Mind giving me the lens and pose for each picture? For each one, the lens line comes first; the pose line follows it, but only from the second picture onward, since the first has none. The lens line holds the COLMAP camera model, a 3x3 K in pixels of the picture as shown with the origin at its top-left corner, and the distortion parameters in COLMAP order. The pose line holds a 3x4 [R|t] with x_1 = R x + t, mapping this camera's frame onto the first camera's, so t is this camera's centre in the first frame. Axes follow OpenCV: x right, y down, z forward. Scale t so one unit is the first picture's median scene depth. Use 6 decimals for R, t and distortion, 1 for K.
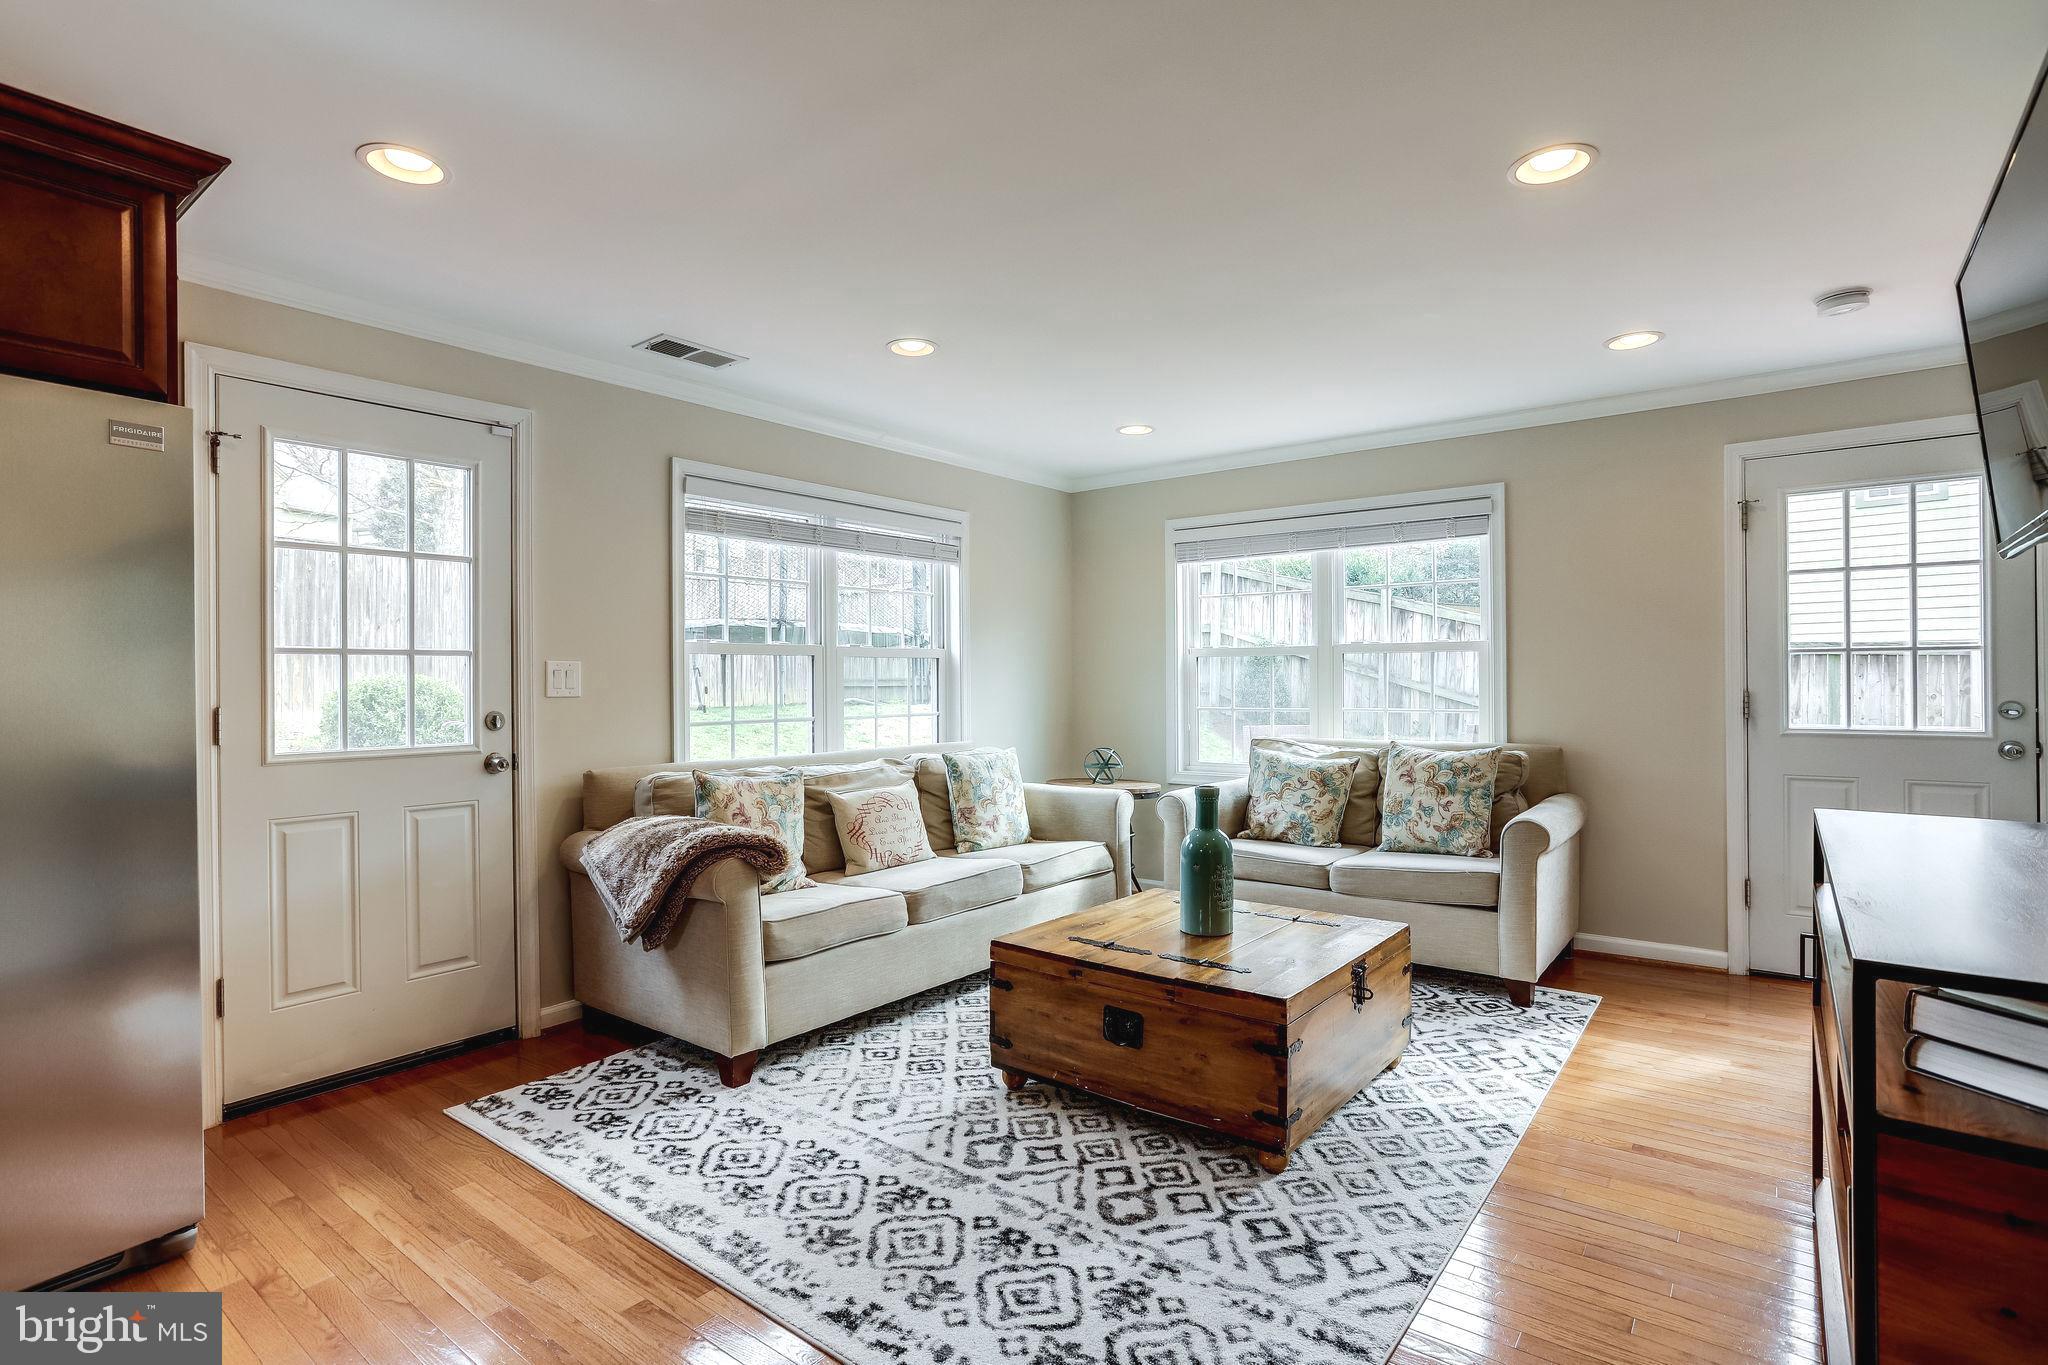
lens RADIAL K [[1001.5, 0, 1025.3], [0, 1001.5, 679.9], [0, 0, 1]] dist [-0.051800, 0.027703]
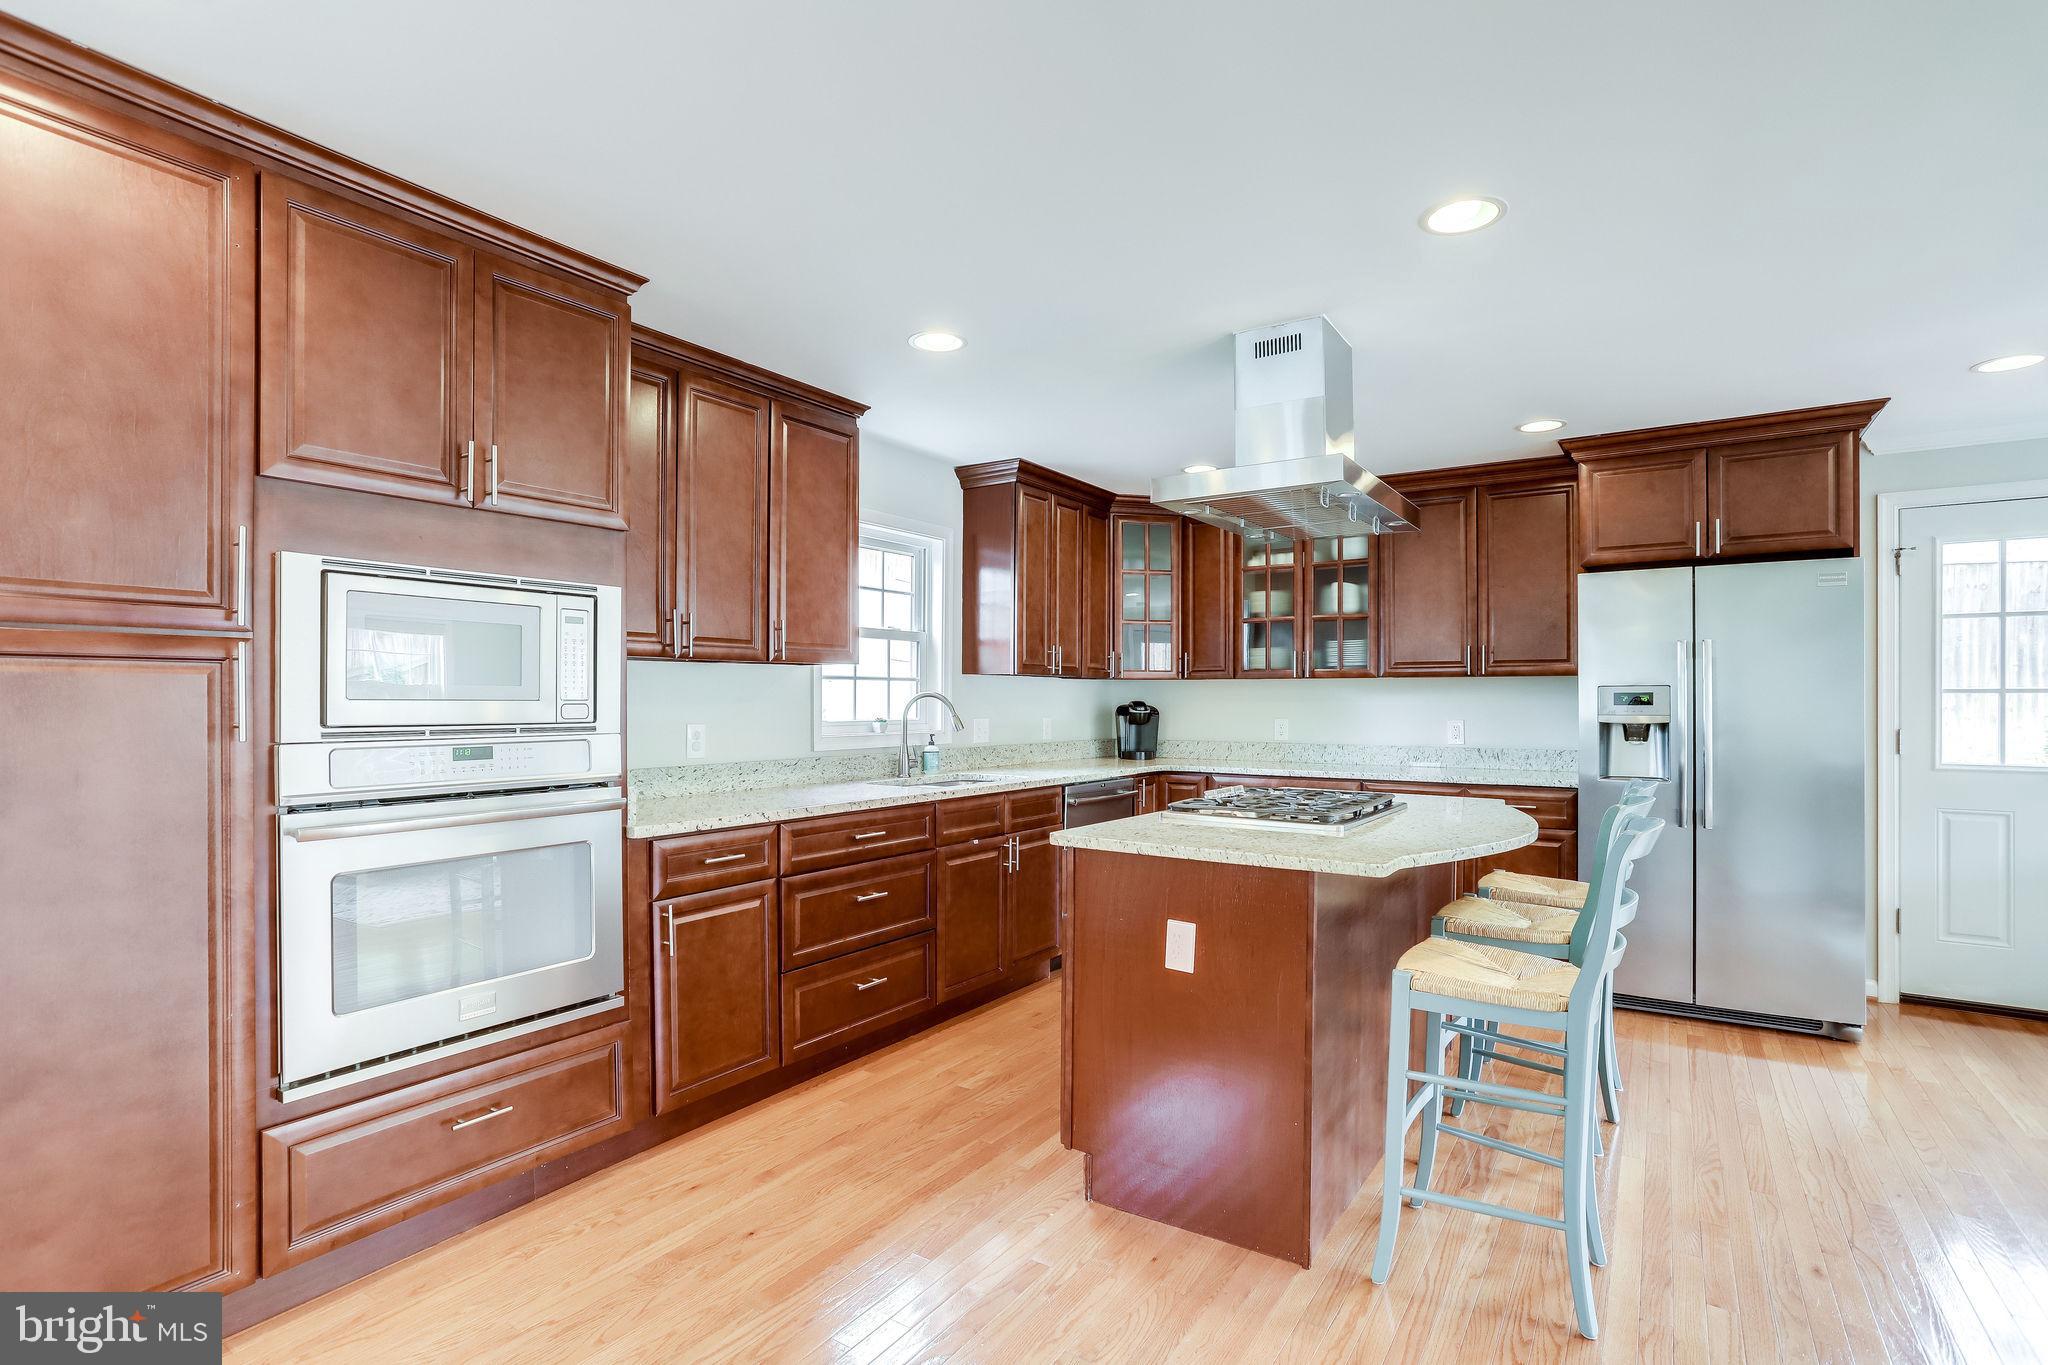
lens RADIAL K [[1001.5, 0, 1025.5], [0, 1001.5, 699.0], [0, 0, 1]] dist [-0.051800, 0.027703]
pose [[0.076999, 0.006074, -0.997013, 0.469415], [-0.001024, 0.999981, 0.006013, -0.021143], [0.997031, 0.000558, 0.077004, -0.377721]]
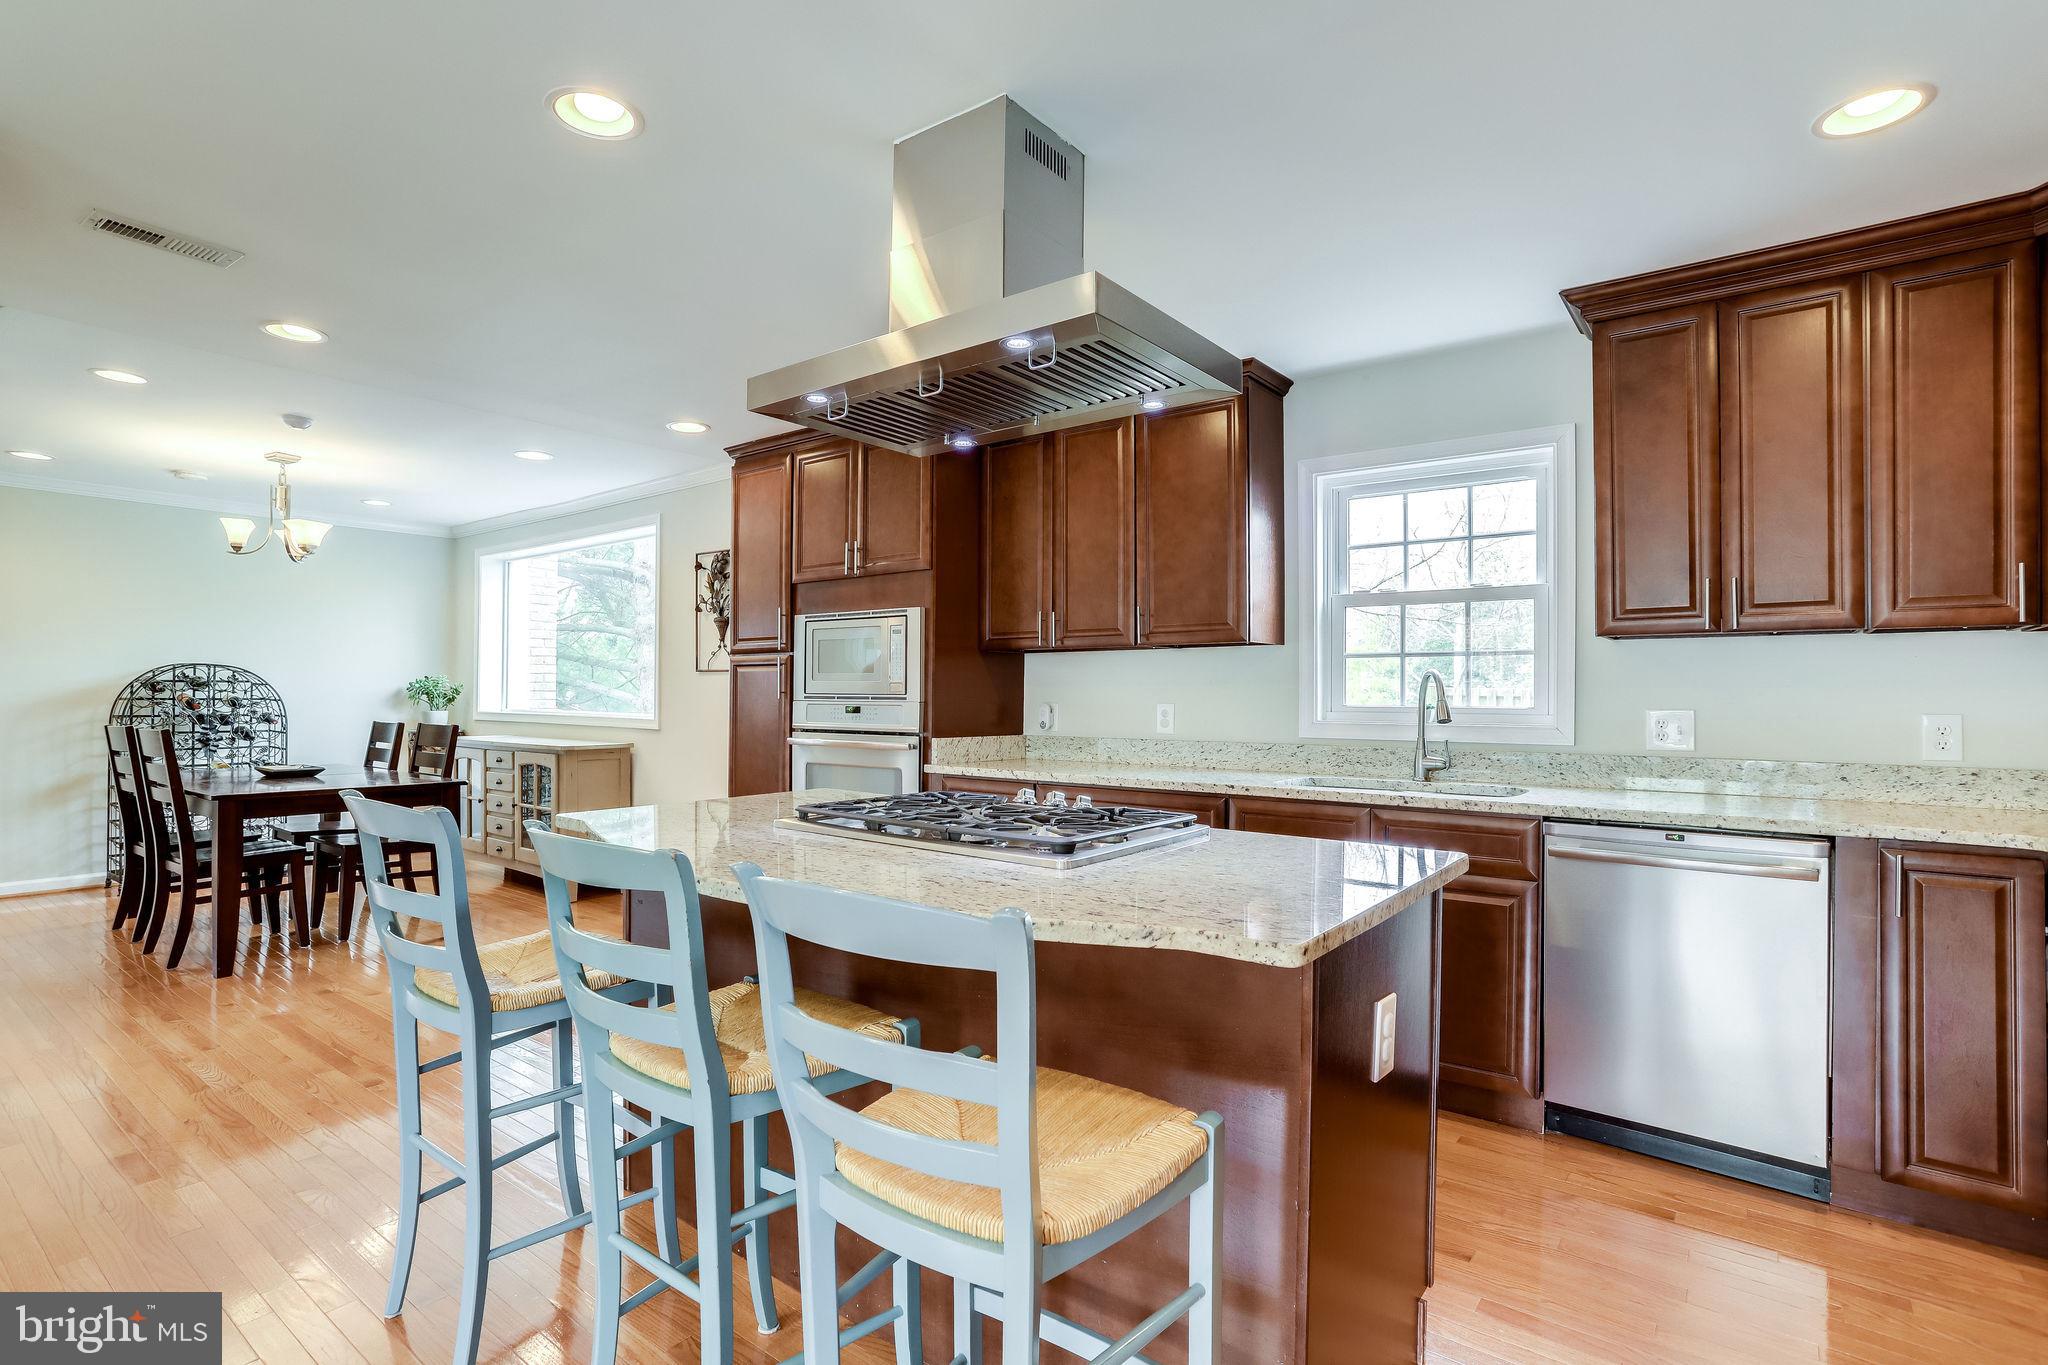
lens RADIAL K [[1001.5, 0, 1022.5], [0, 1001.5, 682.8], [0, 0, 1]] dist [-0.051800, 0.027703]
pose [[-1.000000, 0.000469, -0.000151, -0.442736], [0.000471, 0.999911, -0.013370, 0.003402], [0.000145, -0.013371, -0.999911, 0.564619]]
